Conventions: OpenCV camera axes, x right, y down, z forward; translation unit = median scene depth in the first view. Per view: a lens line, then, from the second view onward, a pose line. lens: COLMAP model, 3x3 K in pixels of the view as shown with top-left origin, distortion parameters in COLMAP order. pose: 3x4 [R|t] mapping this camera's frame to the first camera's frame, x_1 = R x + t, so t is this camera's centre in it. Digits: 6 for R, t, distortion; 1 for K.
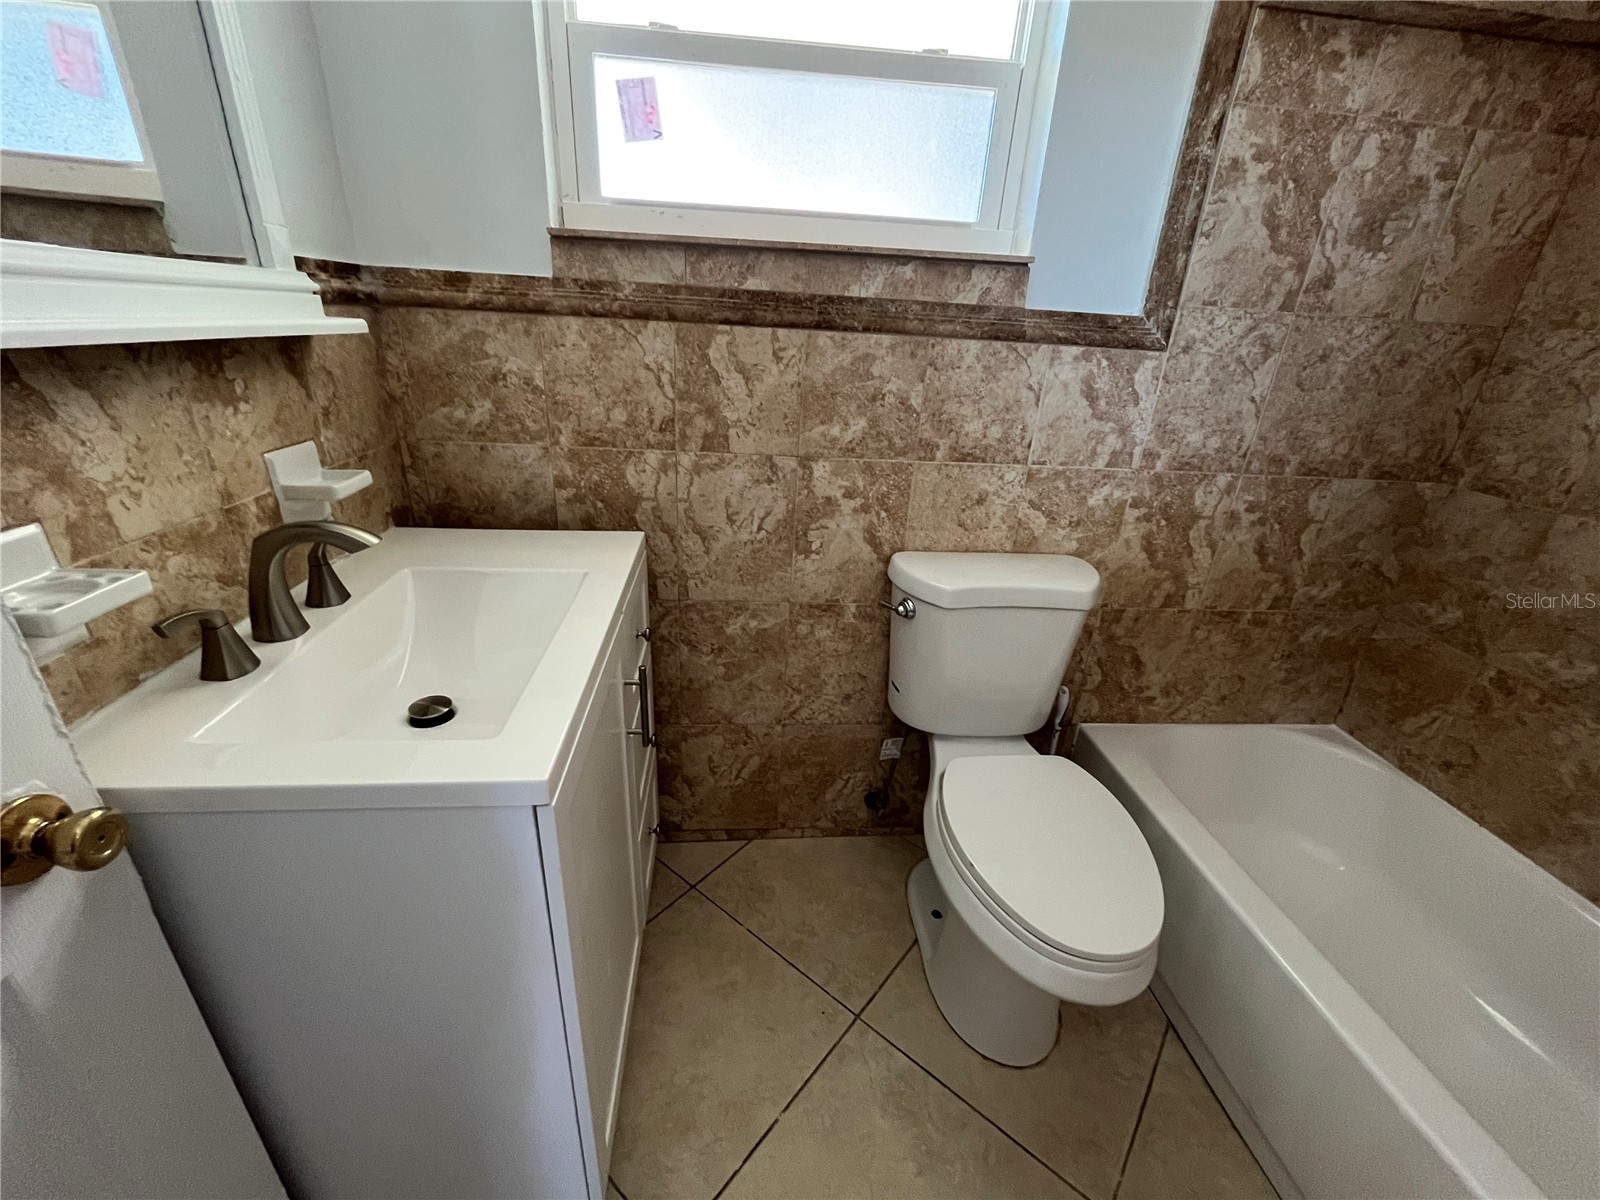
lens RADIAL K [[656.1, 0, 797.3], [0, 656.1, 603.6], [0, 0, 1]] dist [-0.003896, 0.000793]
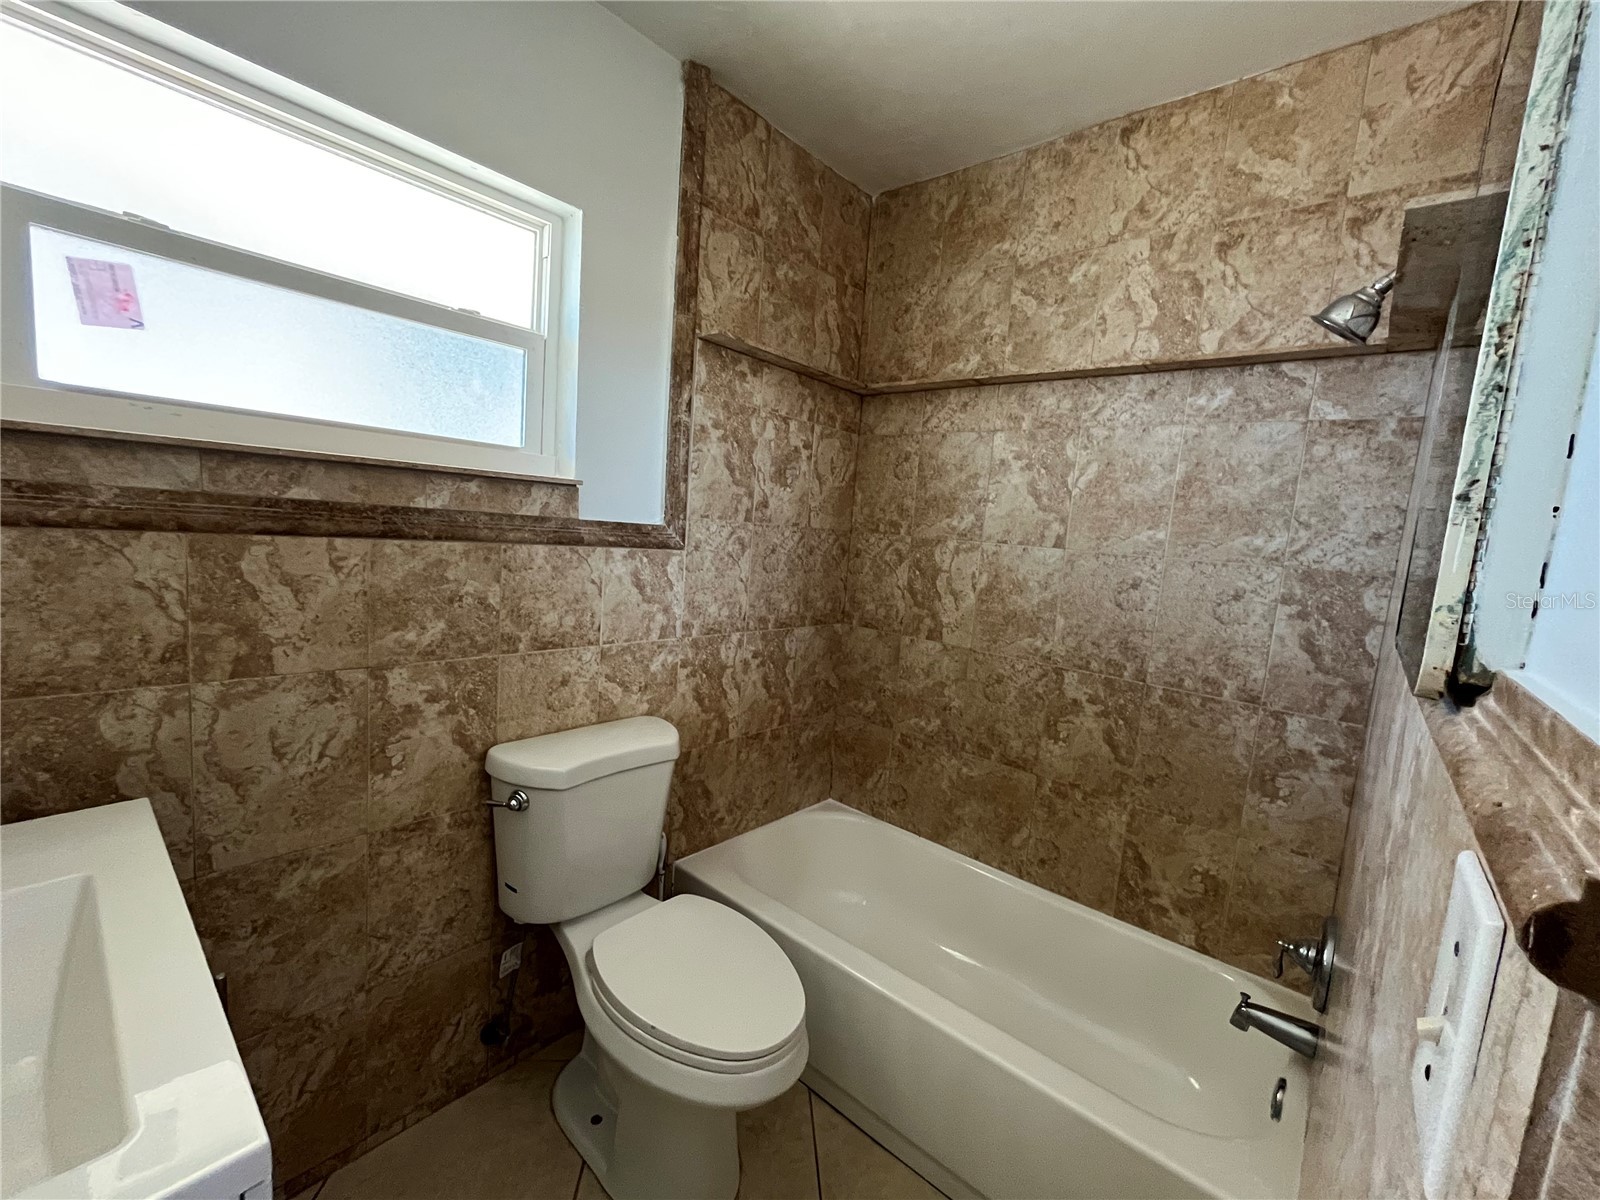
lens RADIAL K [[656.1, 0, 800.1], [0, 656.1, 599.8], [0, 0, 1]] dist [-0.003896, 0.000793]
pose [[0.719864, -0.073735, 0.690188, -0.189906], [0.238981, 0.959877, -0.146710, -0.037776], [-0.651678, 0.270553, 0.708602, -0.063456]]
